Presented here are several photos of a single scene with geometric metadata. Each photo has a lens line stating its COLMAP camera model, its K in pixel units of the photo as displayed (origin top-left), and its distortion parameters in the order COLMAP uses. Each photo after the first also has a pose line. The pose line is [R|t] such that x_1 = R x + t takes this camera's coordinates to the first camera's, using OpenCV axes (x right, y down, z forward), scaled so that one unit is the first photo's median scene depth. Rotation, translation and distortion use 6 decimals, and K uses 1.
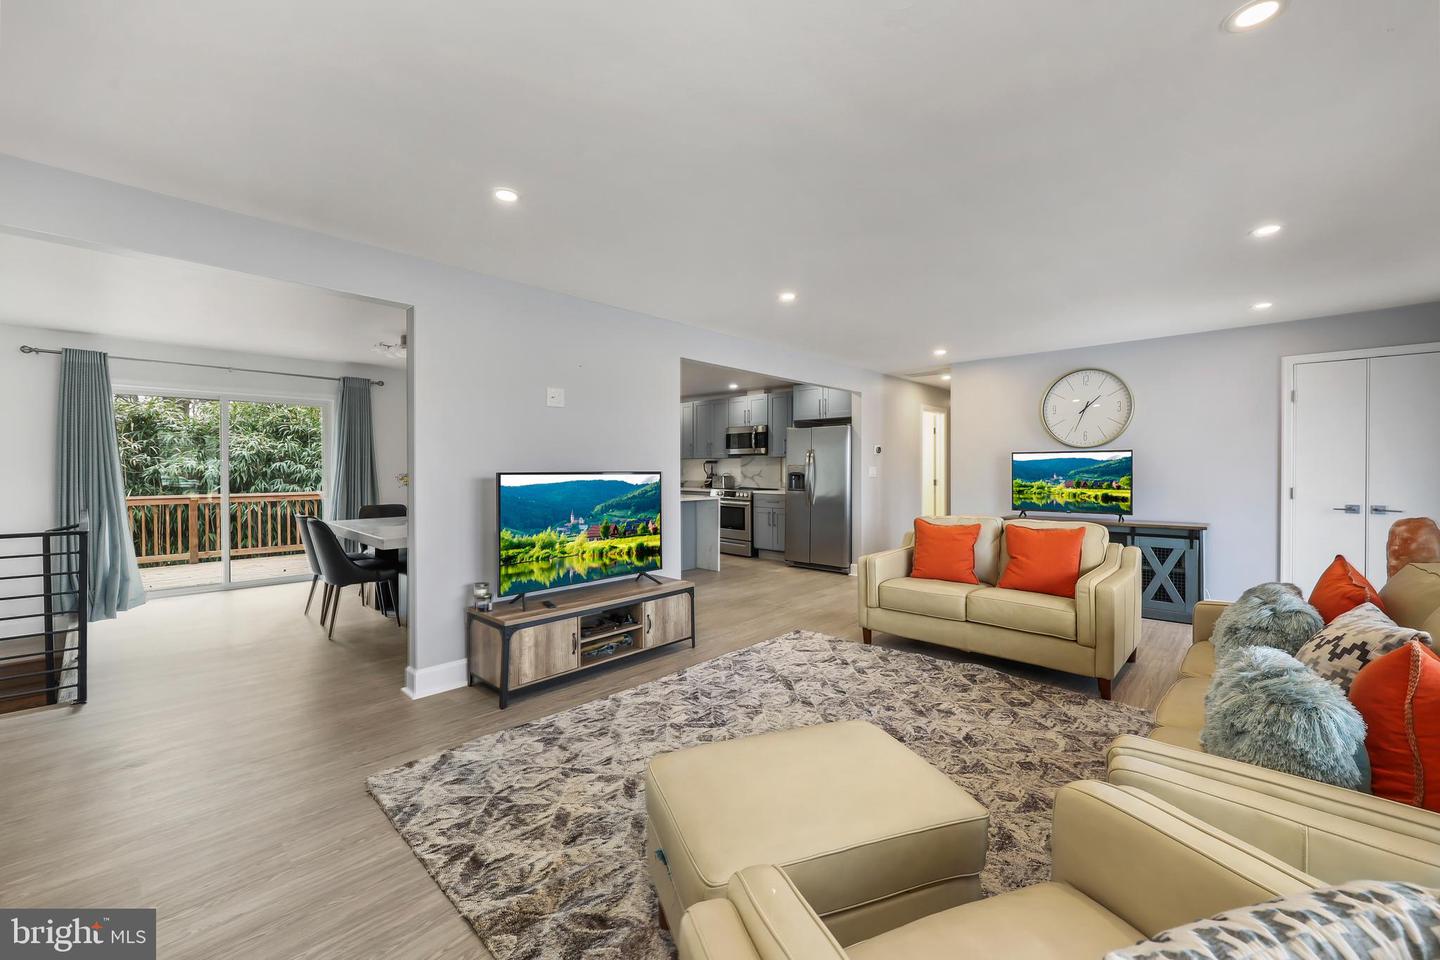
lens RADIAL K [[564.3, 0, 720.8], [0, 564.3, 475.6], [0, 0, 1]] dist [-0.000318, -0.000035]
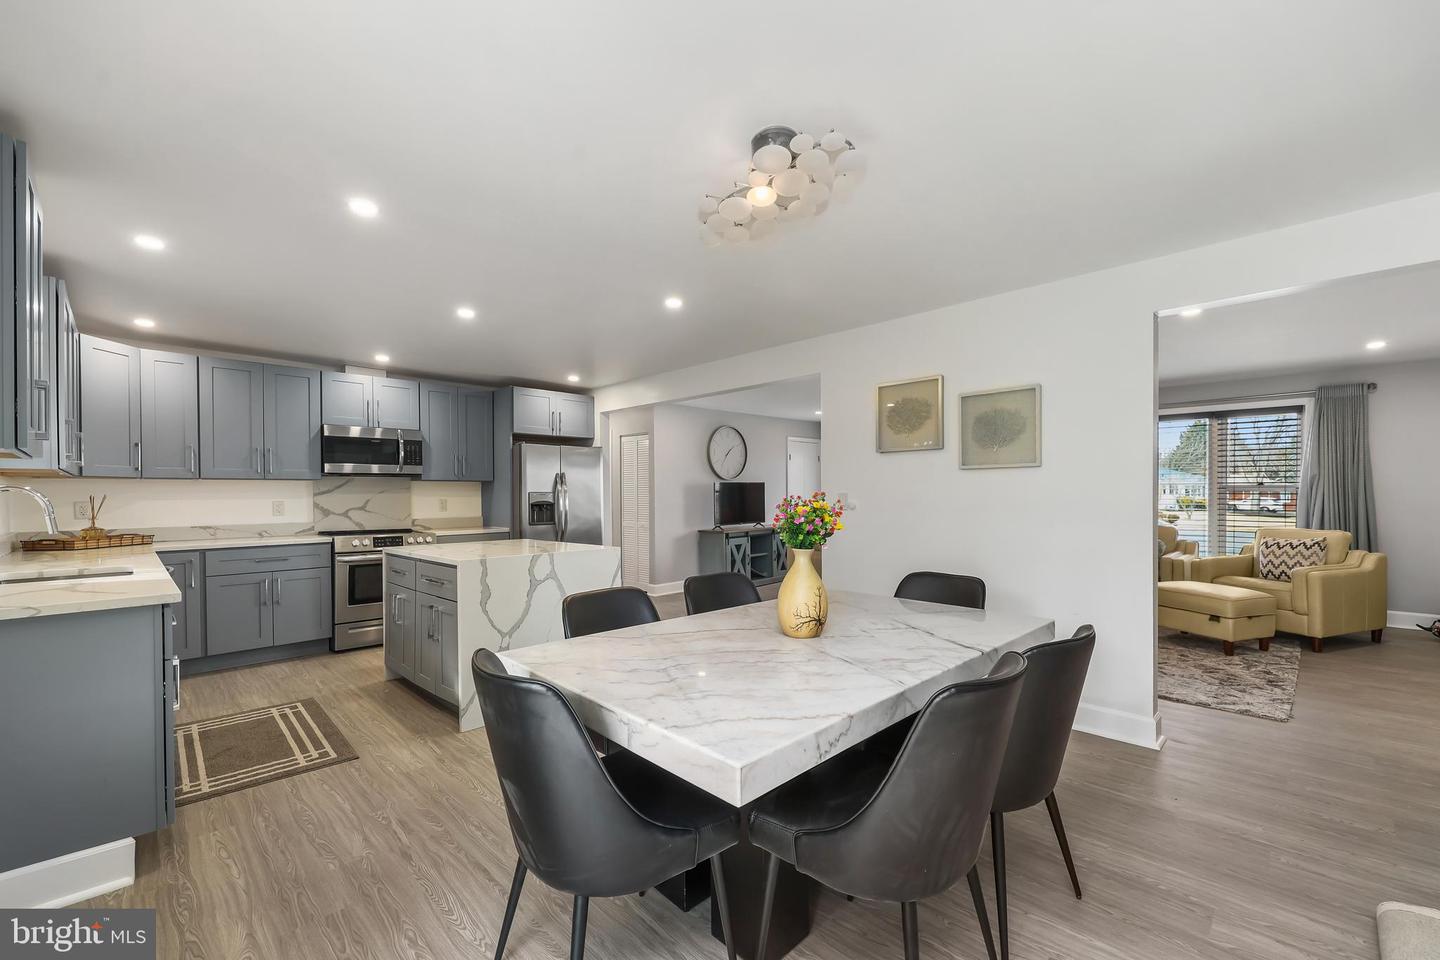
lens RADIAL K [[582.5, 0, 725.8], [0, 582.5, 494.4], [0, 0, 1]] dist [0.000151, 0.000015]
pose [[0.043469, -0.004291, 0.999046, -0.662551], [0.022234, 0.999747, 0.003327, -0.012638], [-0.998807, 0.022068, 0.043553, 0.722120]]
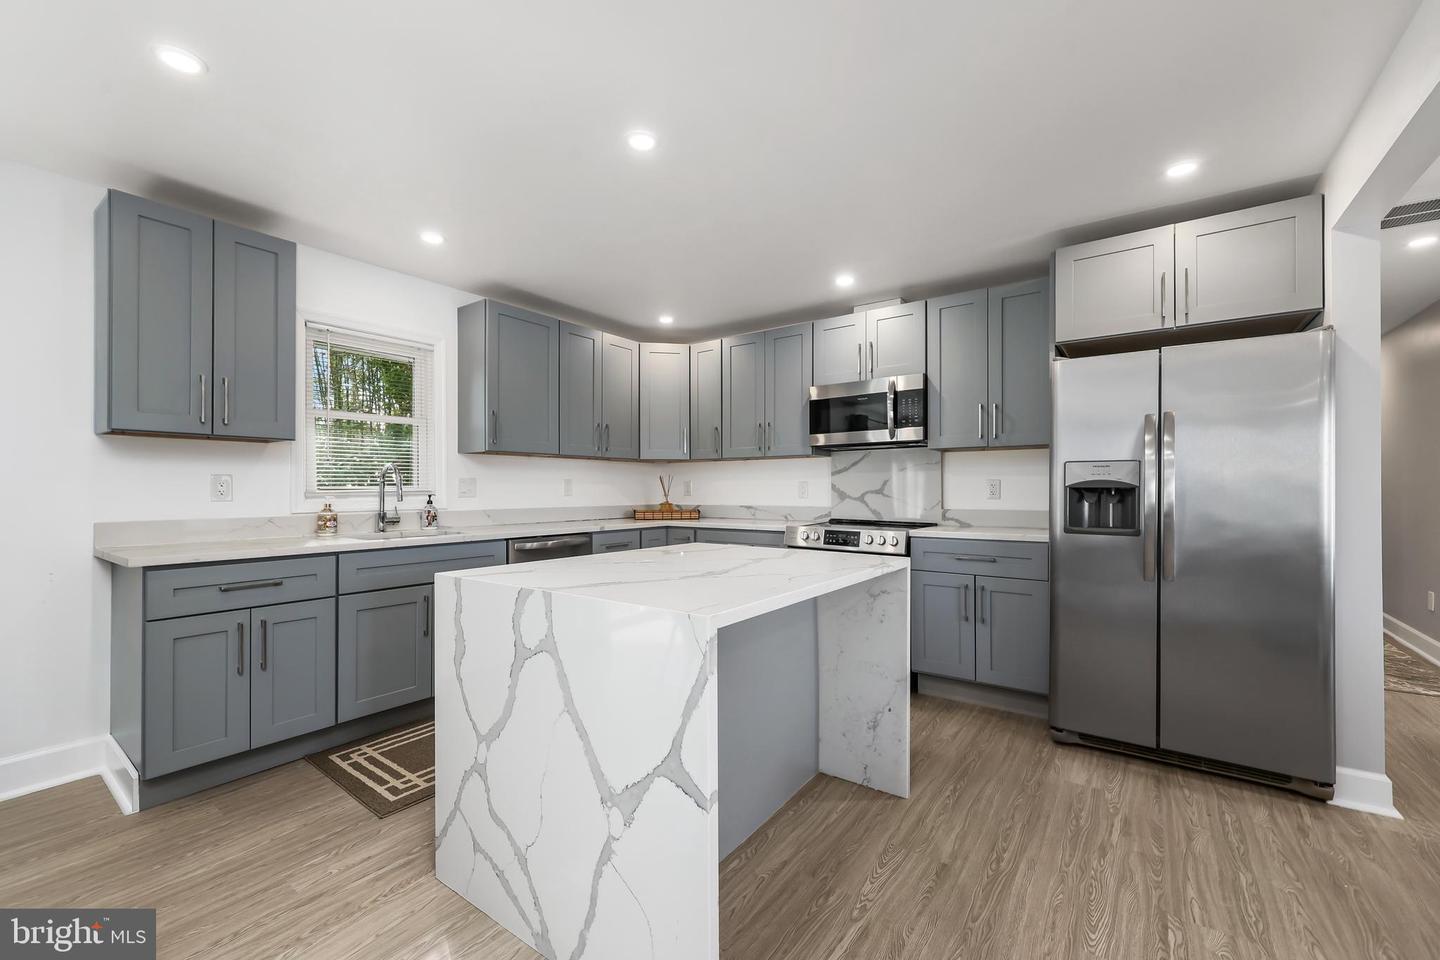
lens RADIAL K [[582.5, 0, 725.8], [0, 582.5, 494.4], [0, 0, 1]] dist [0.000151, 0.000015]
pose [[0.992349, -0.006625, 0.123286, -0.139278], [0.007328, 0.999959, -0.005253, 0.002361], [-0.123246, 0.006117, 0.992357, 0.679603]]
